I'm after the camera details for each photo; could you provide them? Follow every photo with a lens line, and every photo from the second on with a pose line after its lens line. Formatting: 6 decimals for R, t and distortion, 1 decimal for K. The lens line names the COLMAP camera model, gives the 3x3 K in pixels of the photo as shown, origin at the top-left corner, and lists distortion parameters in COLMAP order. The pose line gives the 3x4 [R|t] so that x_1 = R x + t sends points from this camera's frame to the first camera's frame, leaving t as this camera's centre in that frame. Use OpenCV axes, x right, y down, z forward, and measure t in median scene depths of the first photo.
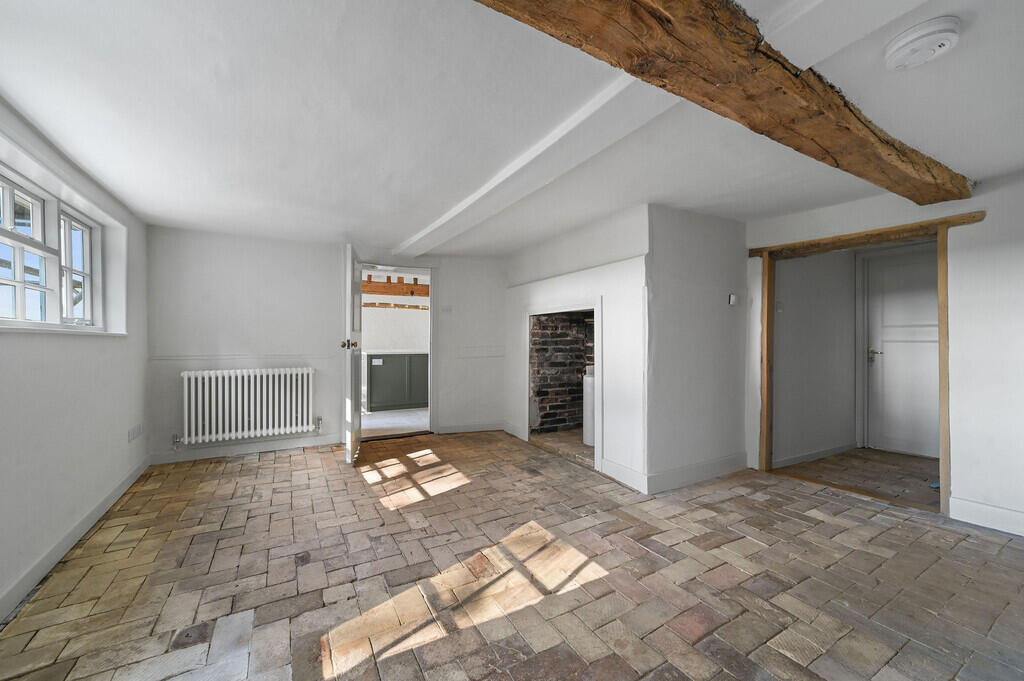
lens RADIAL K [[402.9, 0, 514.5], [0, 402.9, 344.1], [0, 0, 1]] dist [-0.002029, -0.000145]
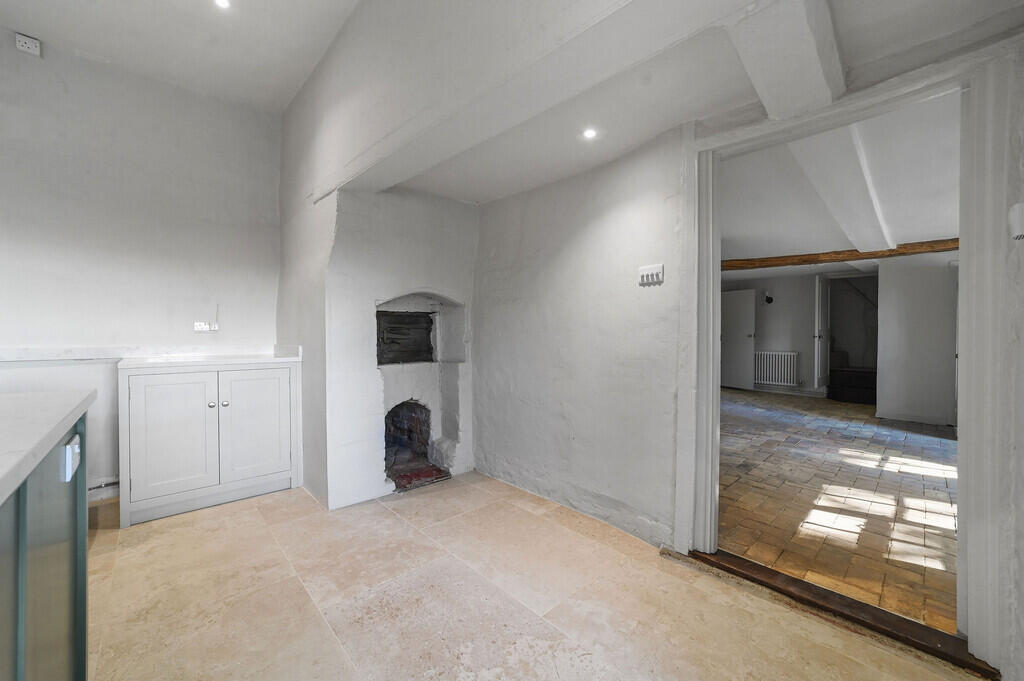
lens RADIAL K [[402.9, 0, 514.5], [0, 402.9, 344.1], [0, 0, 1]] dist [-0.002029, -0.000145]
pose [[-0.259895, -0.007621, 0.965607, -0.792021], [0.006894, 0.999929, 0.009748, 0.005675], [-0.965612, 0.009190, -0.259824, 1.890592]]
